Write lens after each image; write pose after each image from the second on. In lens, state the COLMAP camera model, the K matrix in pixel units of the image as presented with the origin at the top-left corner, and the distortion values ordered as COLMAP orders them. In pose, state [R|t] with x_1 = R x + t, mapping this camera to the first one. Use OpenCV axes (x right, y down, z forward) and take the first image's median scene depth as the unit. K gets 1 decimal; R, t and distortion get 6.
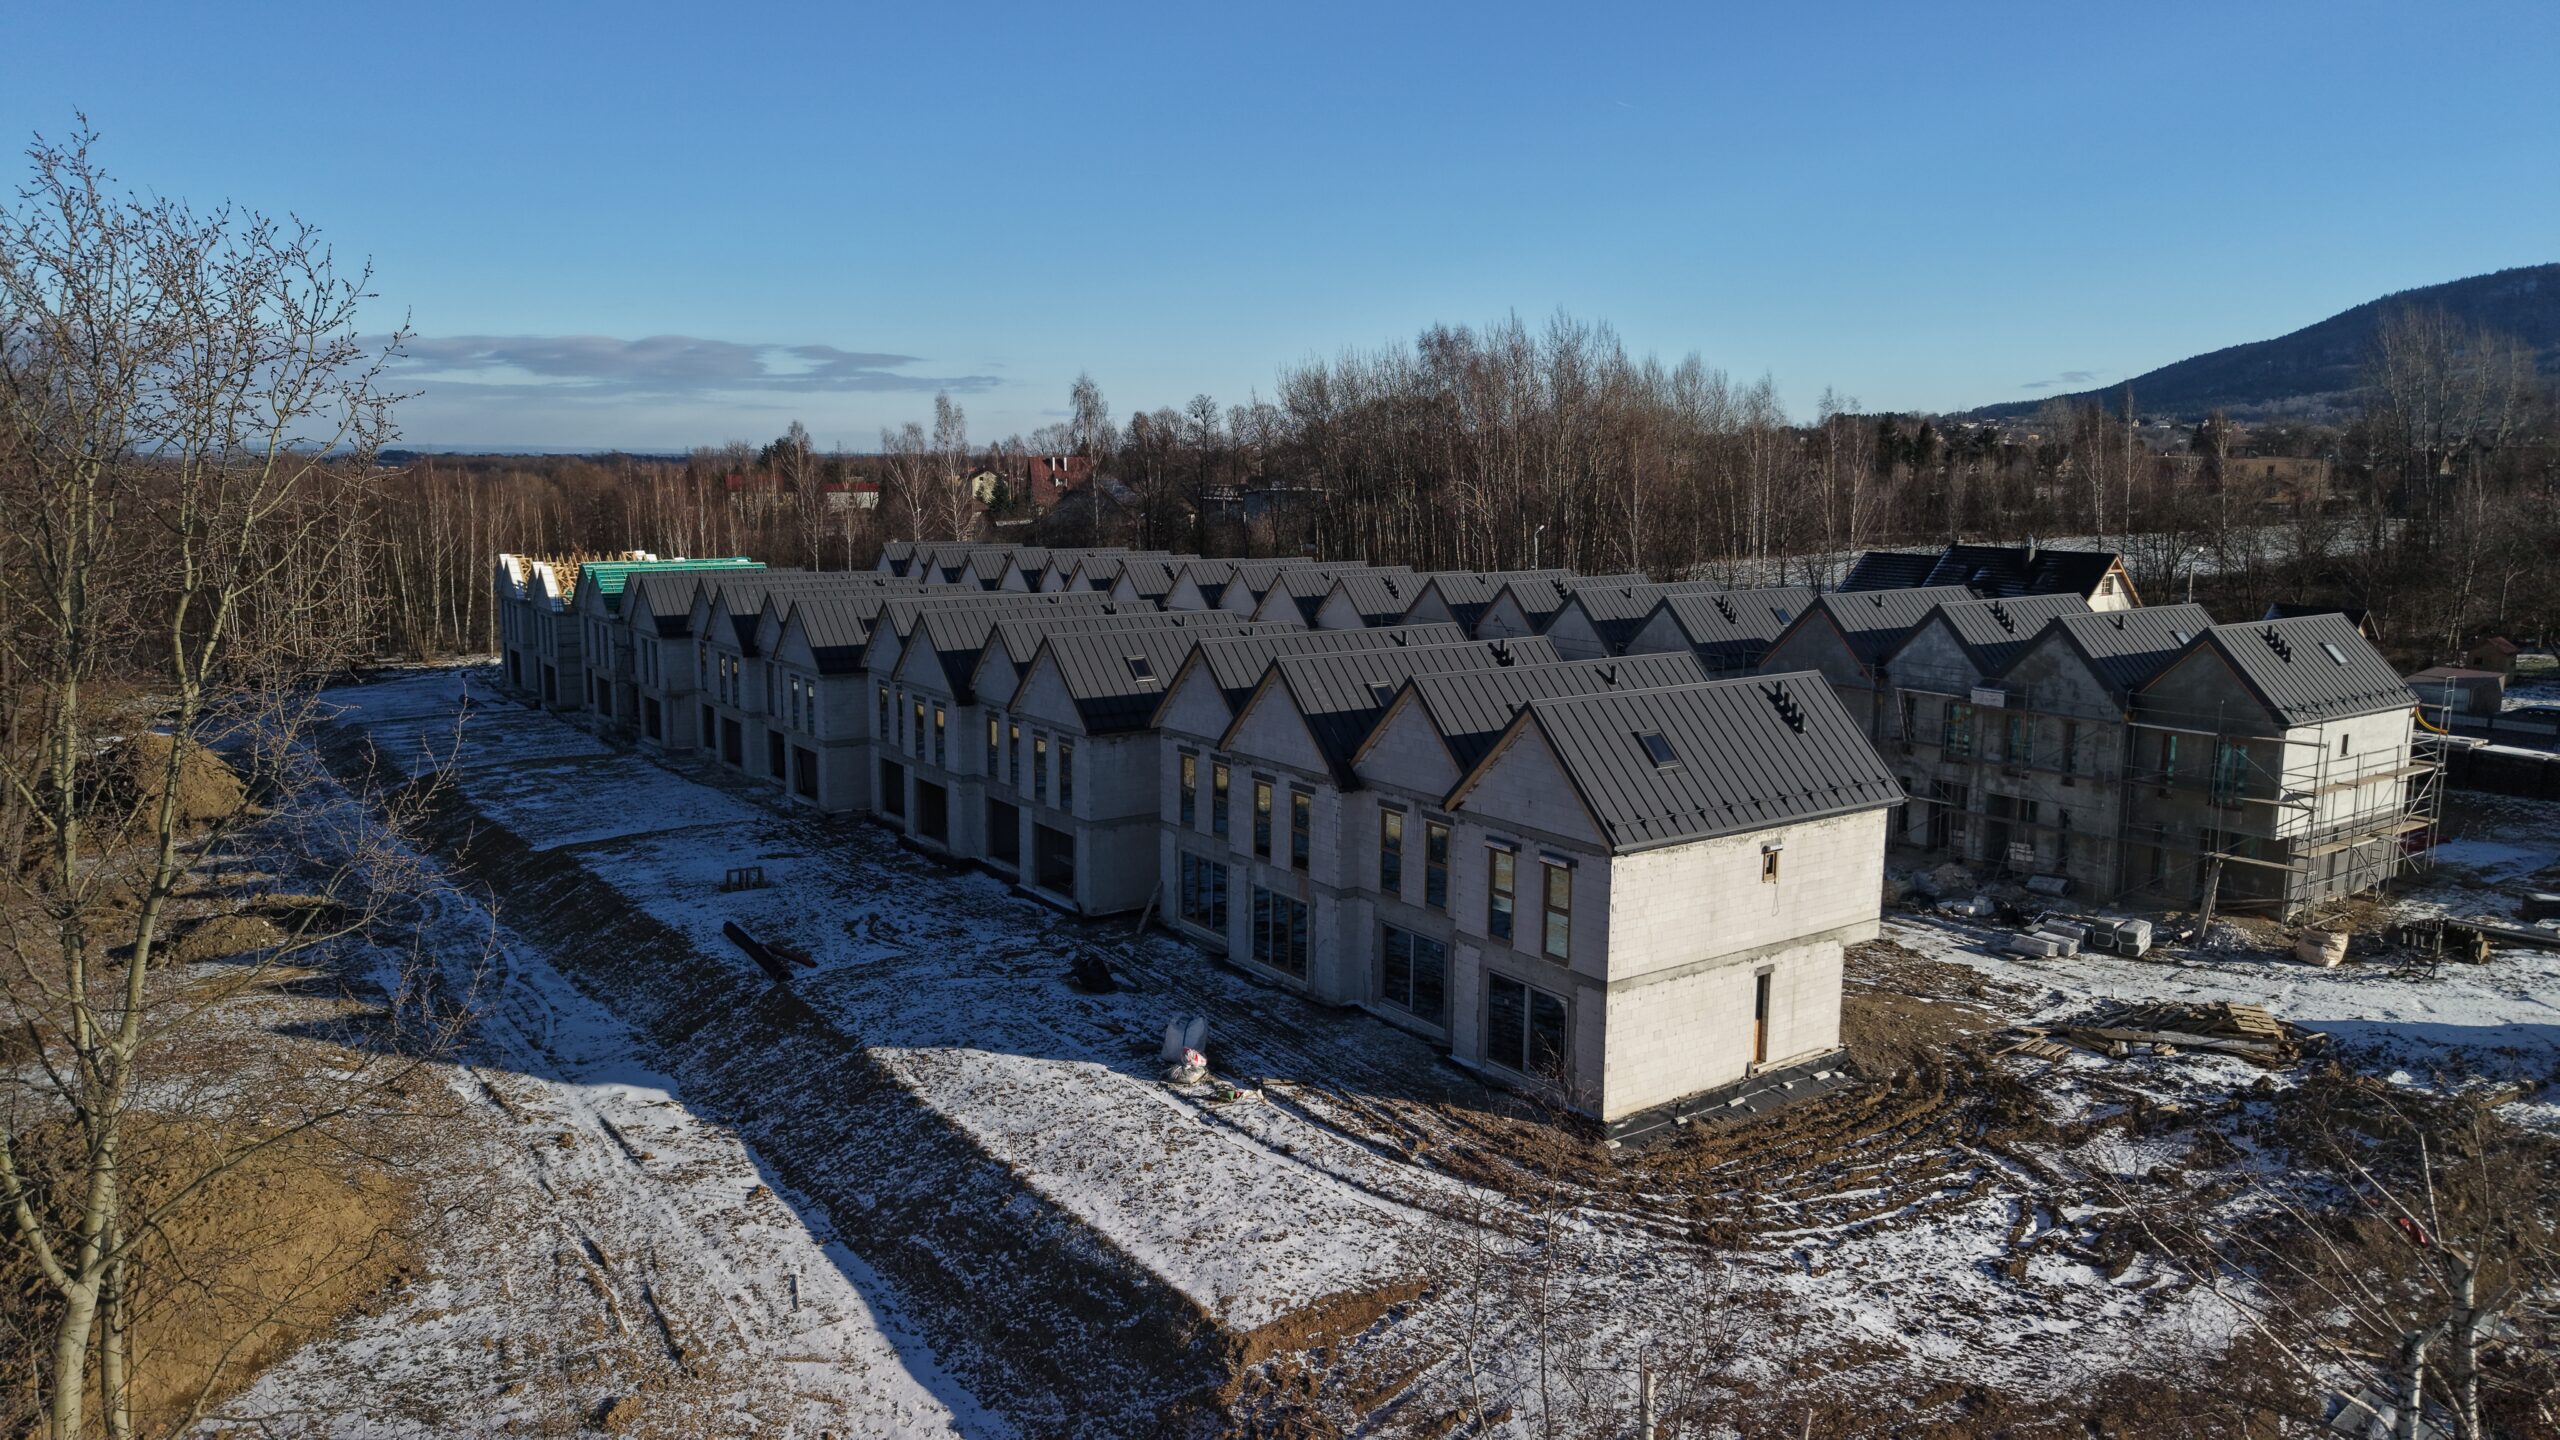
lens RADIAL K [[1721.9, 0, 1280.0], [0, 1721.9, 720.0], [0, 0, 1]] dist [0.020249, -0.057218]
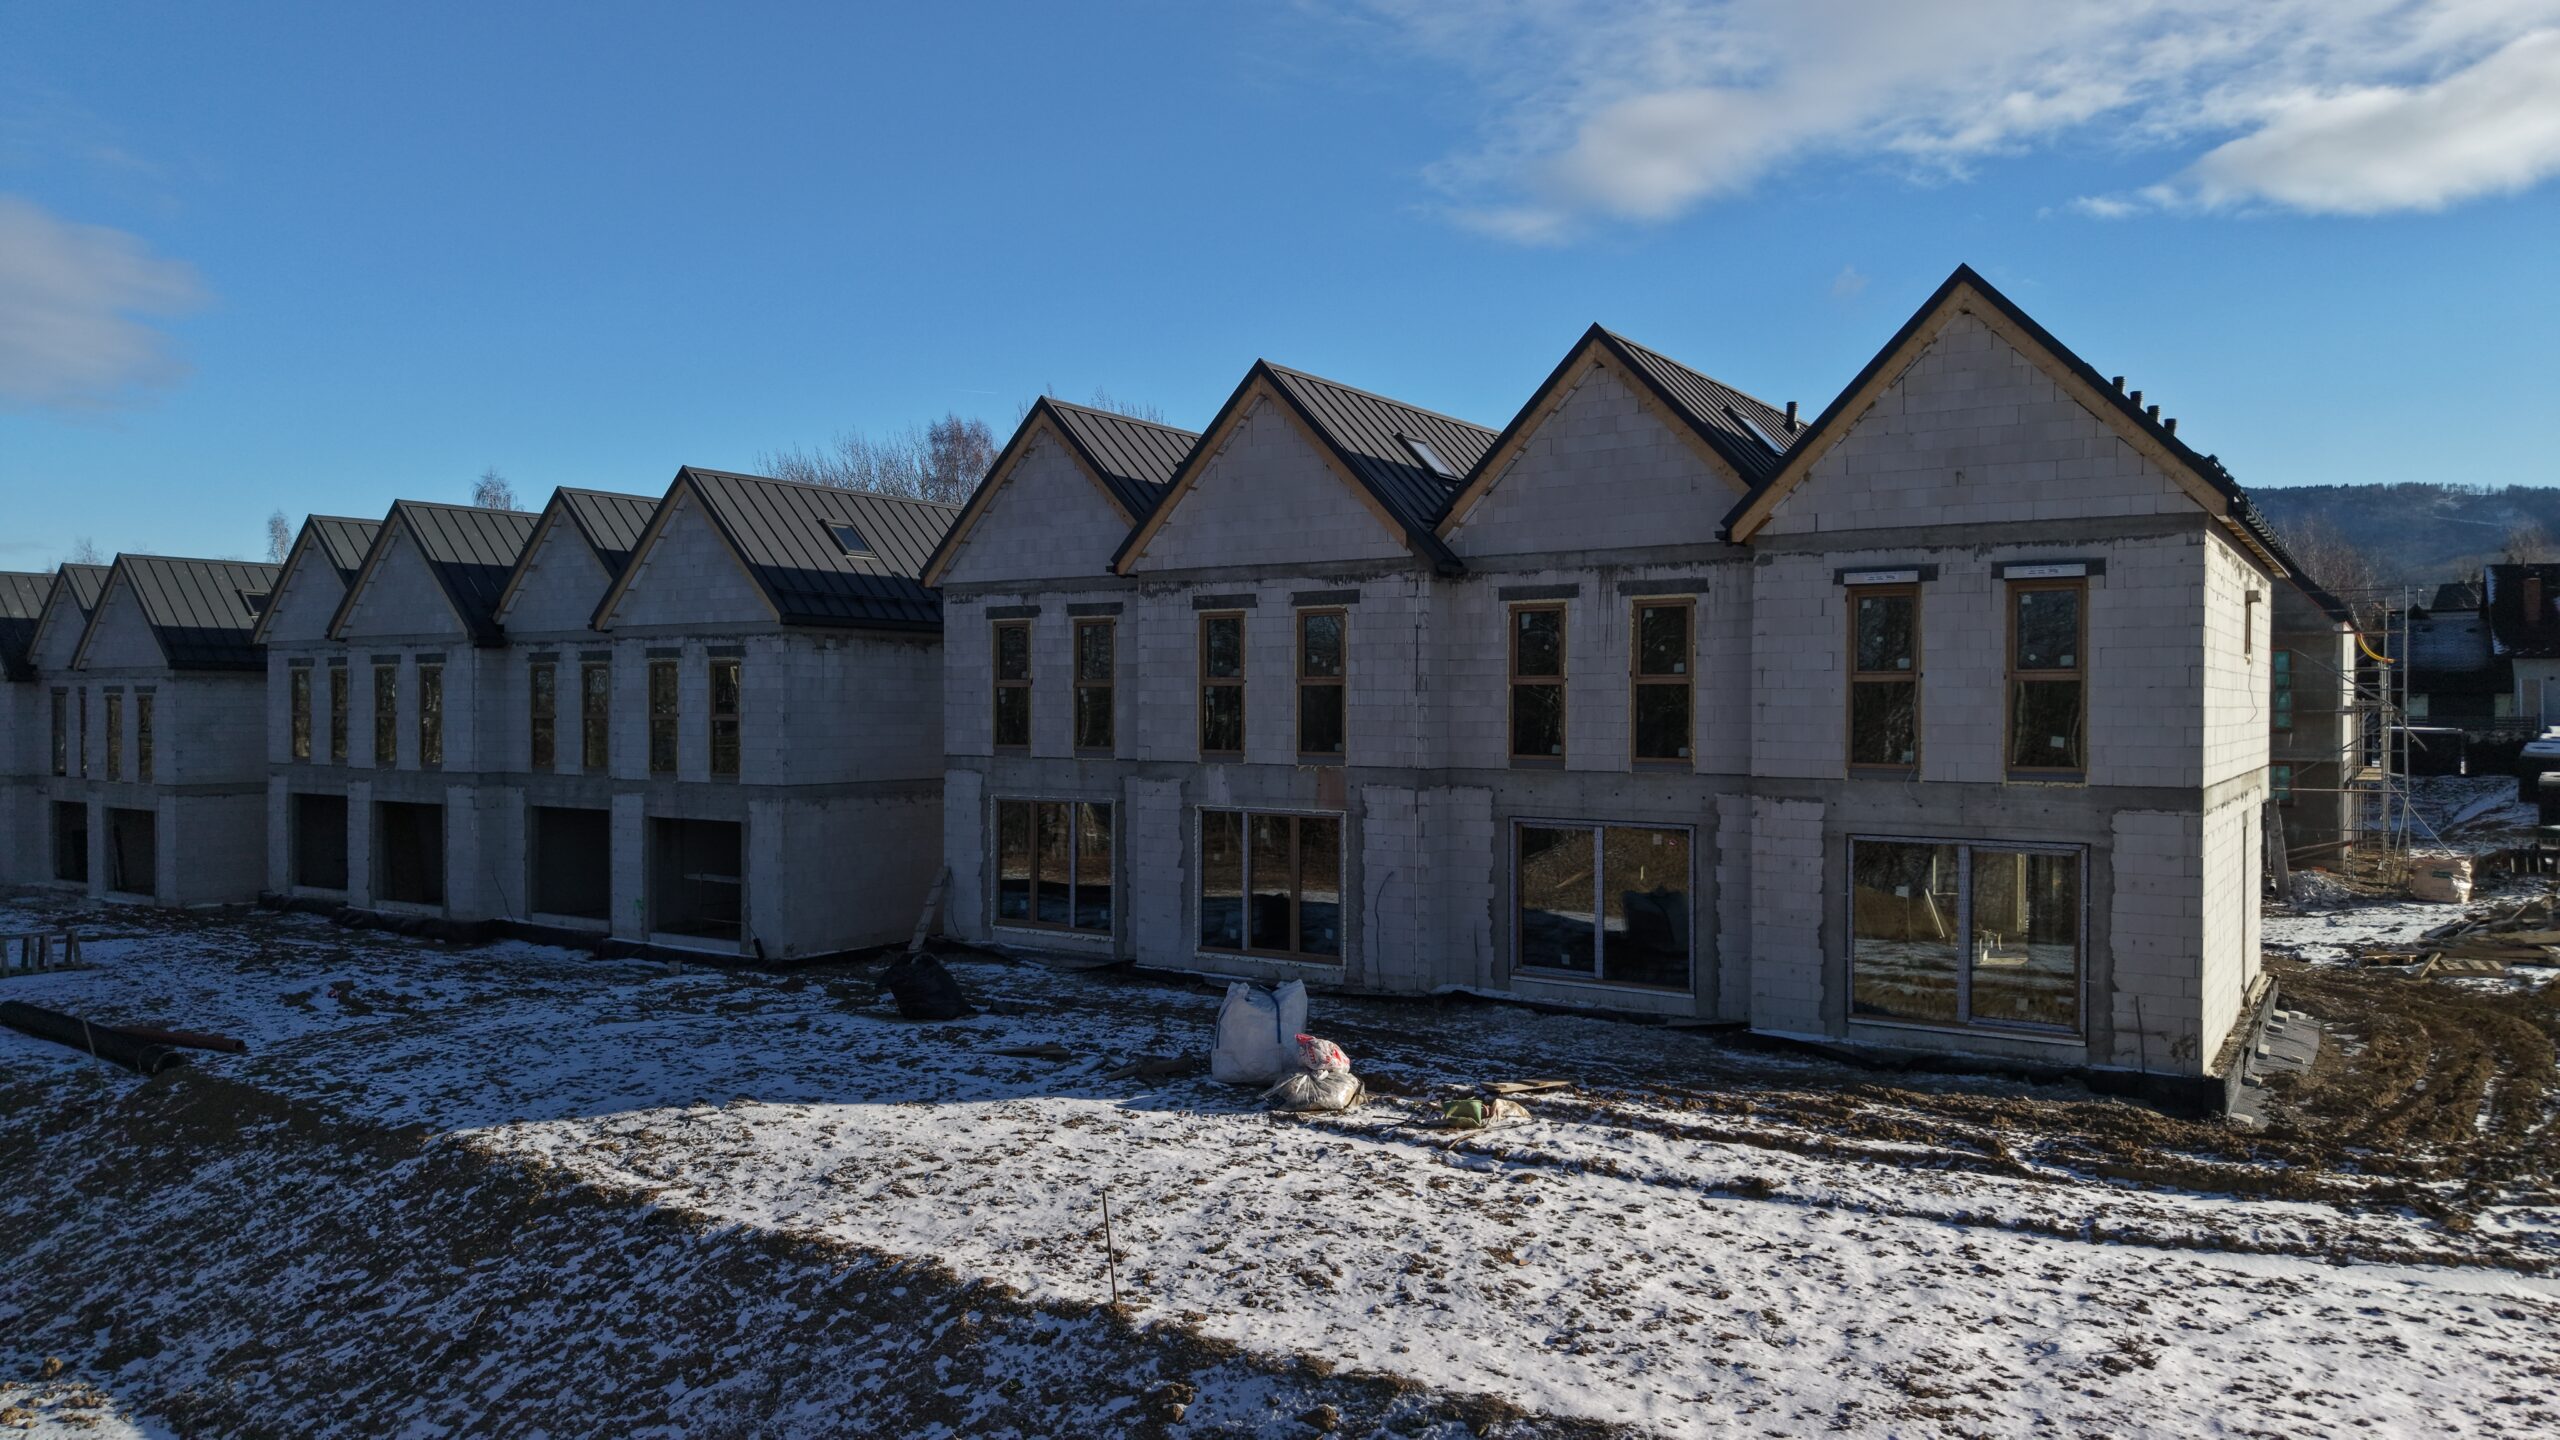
lens RADIAL K [[1714.6, 0, 1285.7], [0, 1714.6, 736.5], [0, 0, 1]] dist [0.037830, -0.048137]
pose [[0.934806, -0.012619, 0.354936, -0.207066], [0.060382, 0.990466, -0.123816, 0.161807], [-0.349989, 0.137175, 0.926655, 0.555872]]
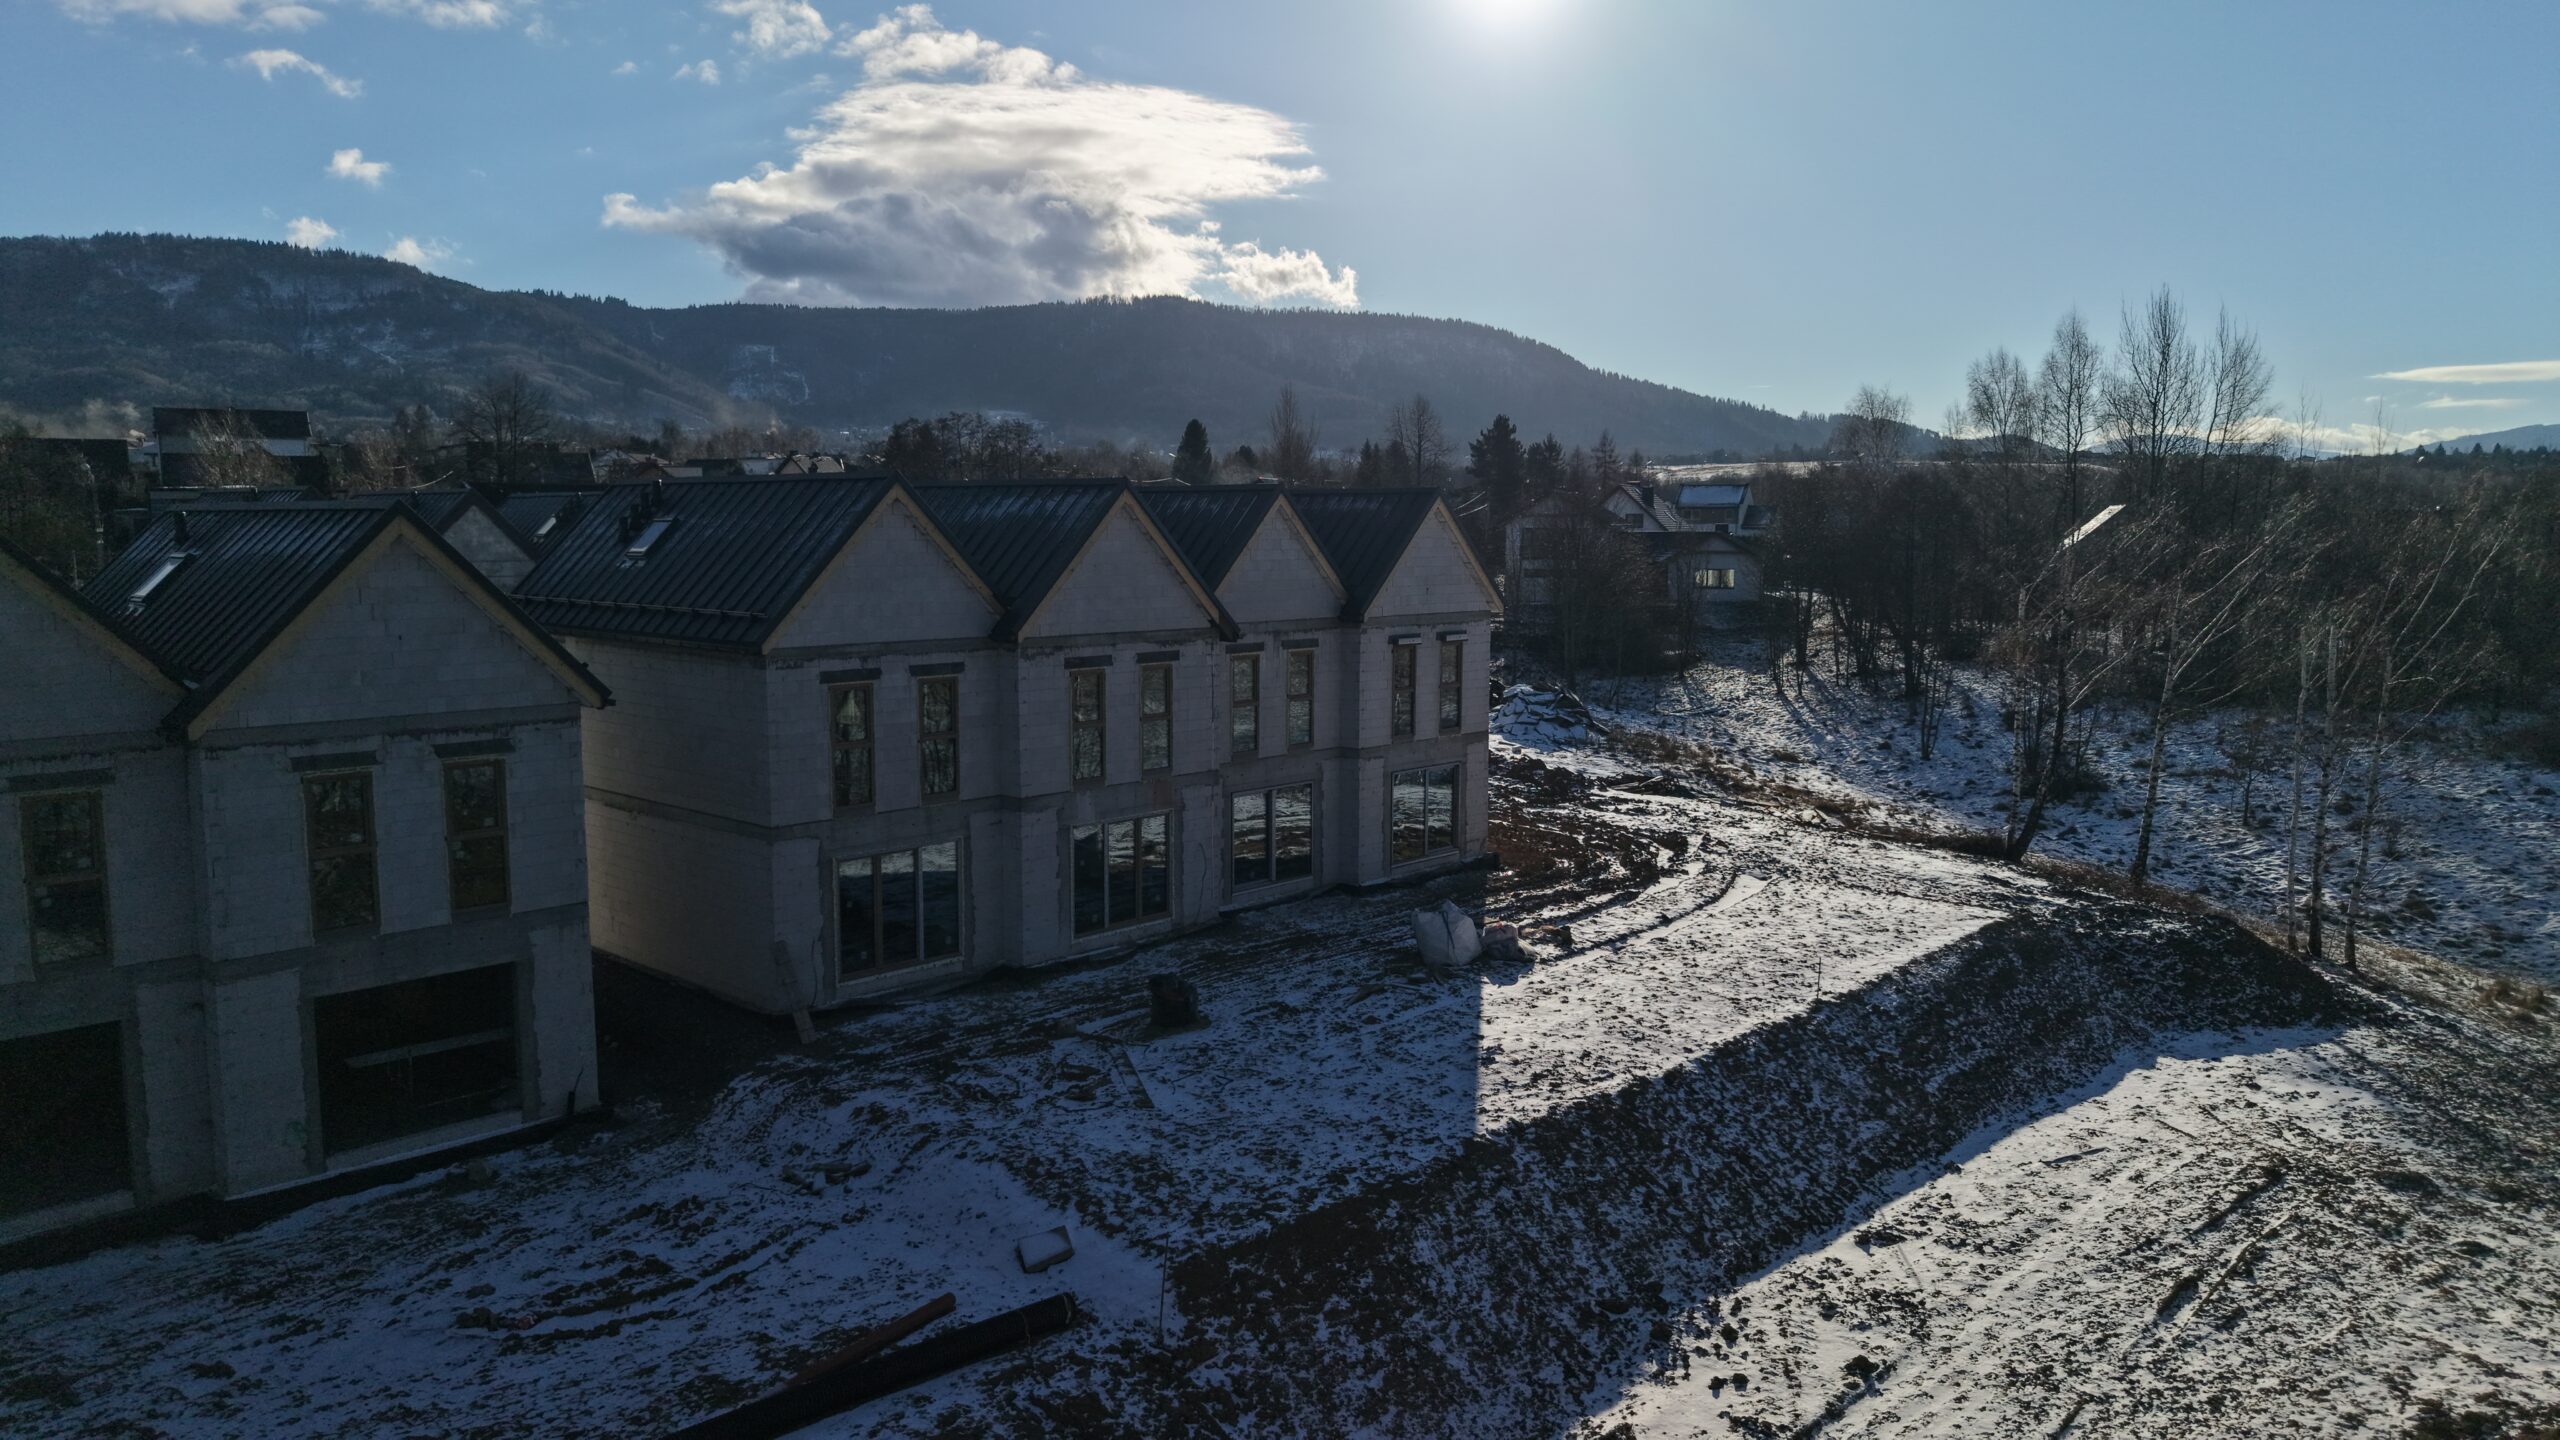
lens RADIAL K [[1714.6, 0, 1285.7], [0, 1714.6, 736.5], [0, 0, 1]] dist [0.037830, -0.048137]
pose [[-0.197366, -0.129631, 0.971721, -0.783644], [0.147701, 0.975972, 0.160197, -0.040719], [-0.969139, 0.175141, -0.173477, 1.177219]]
